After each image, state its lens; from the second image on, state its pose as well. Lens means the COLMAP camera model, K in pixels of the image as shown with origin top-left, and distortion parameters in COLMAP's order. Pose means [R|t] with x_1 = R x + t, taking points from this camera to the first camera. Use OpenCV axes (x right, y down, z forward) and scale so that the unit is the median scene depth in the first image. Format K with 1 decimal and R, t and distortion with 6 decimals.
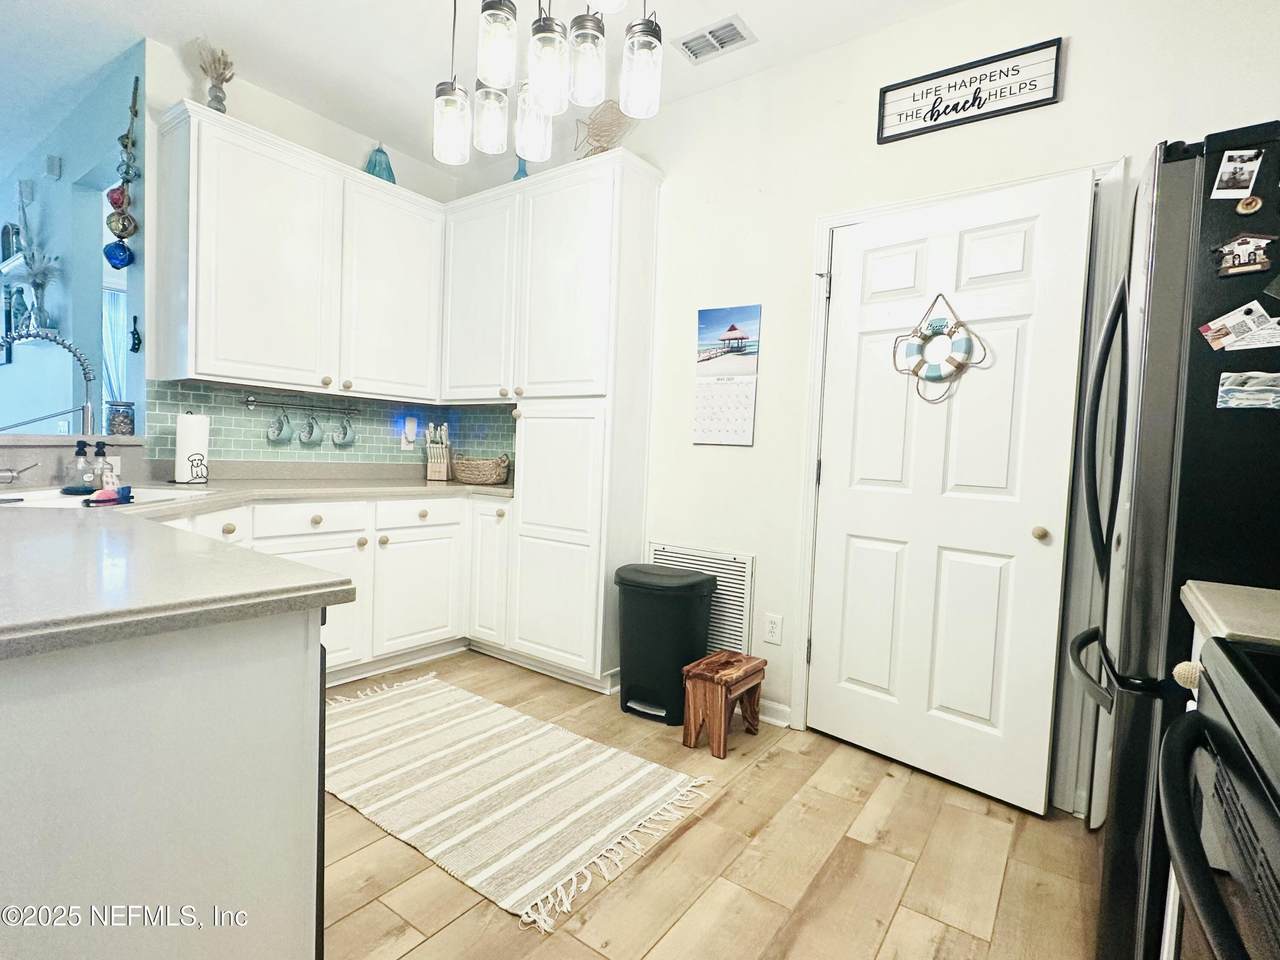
lens RADIAL K [[630.8, 0, 640.4], [0, 630.8, 481.2], [0, 0, 1]] dist [-0.001696, -0.000565]
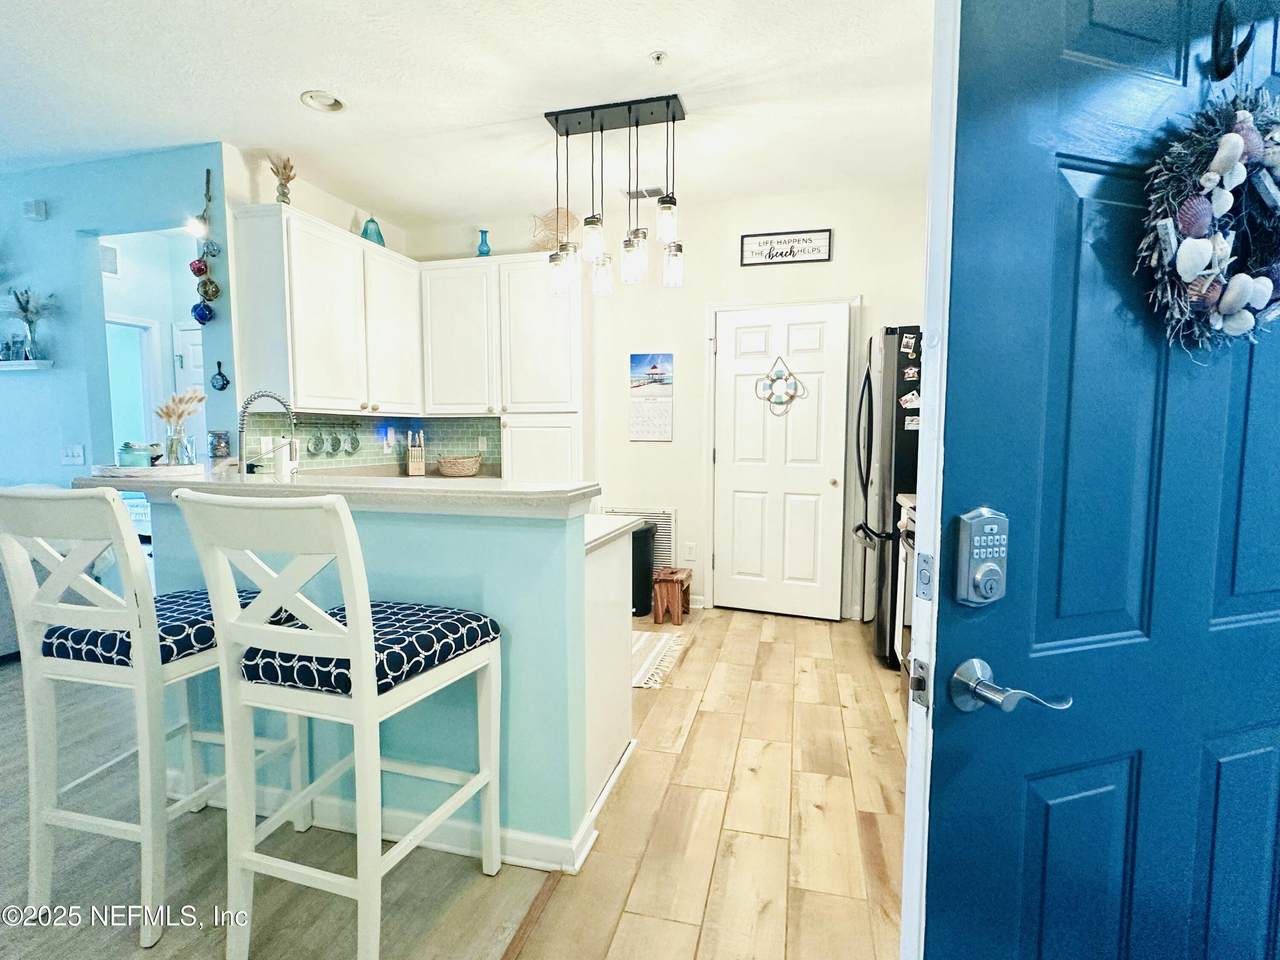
lens RADIAL K [[630.8, 0, 640.4], [0, 630.8, 481.2], [0, 0, 1]] dist [-0.001696, -0.000565]
pose [[0.931420, -0.069950, 0.357162, -0.491346], [0.055458, 0.997174, 0.050670, -0.041154], [-0.359697, -0.027387, 0.932667, -0.490433]]
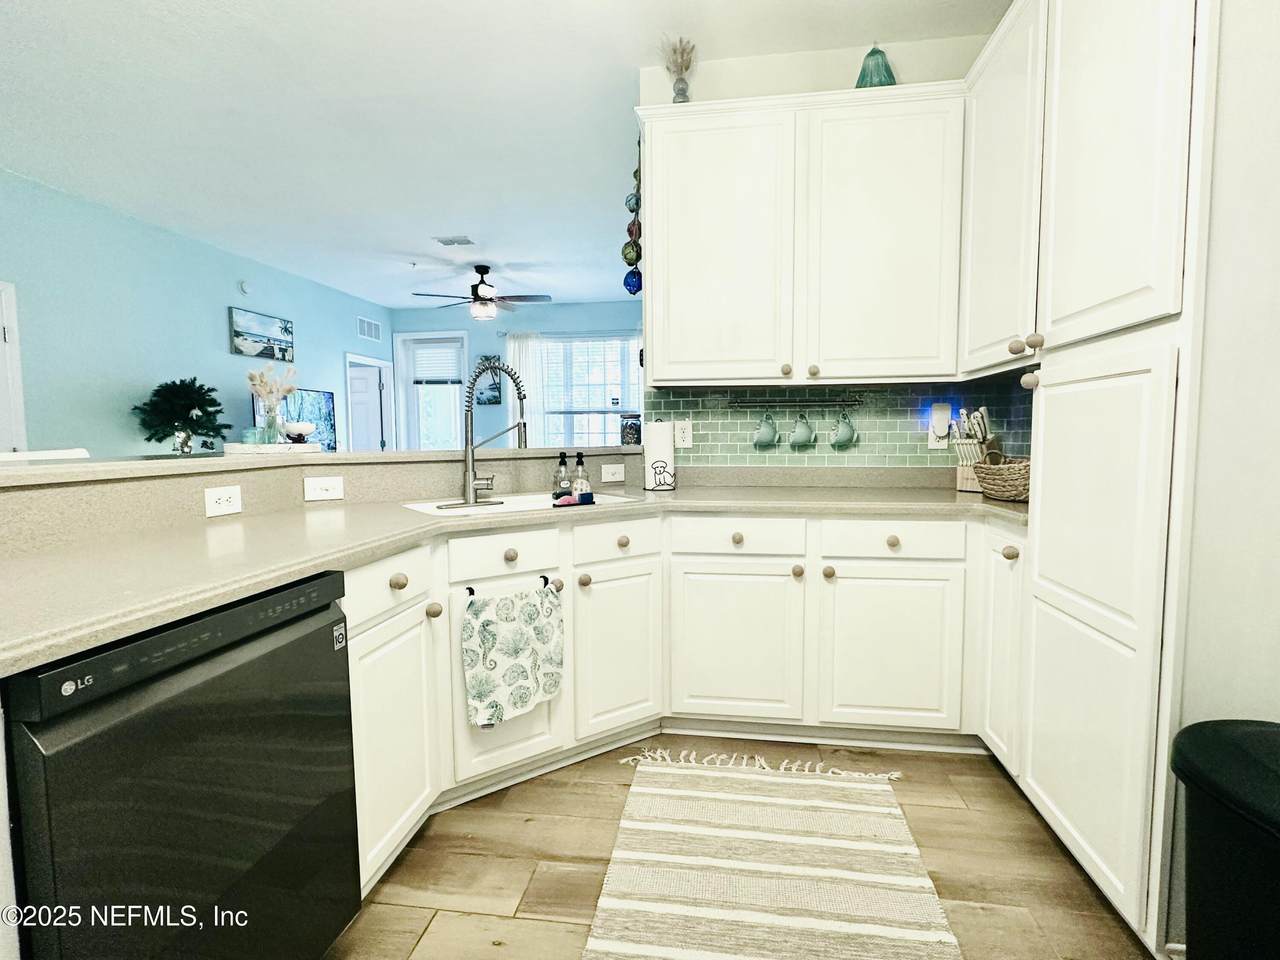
lens RADIAL K [[634.5, 0, 641.1], [0, 634.5, 484.8], [0, 0, 1]] dist [0.001288, 0.000344]
pose [[0.460787, 0.021602, -0.887248, 0.172363], [-0.012041, 0.999764, 0.018088, -0.023282], [0.887429, 0.002349, 0.460938, 0.498224]]
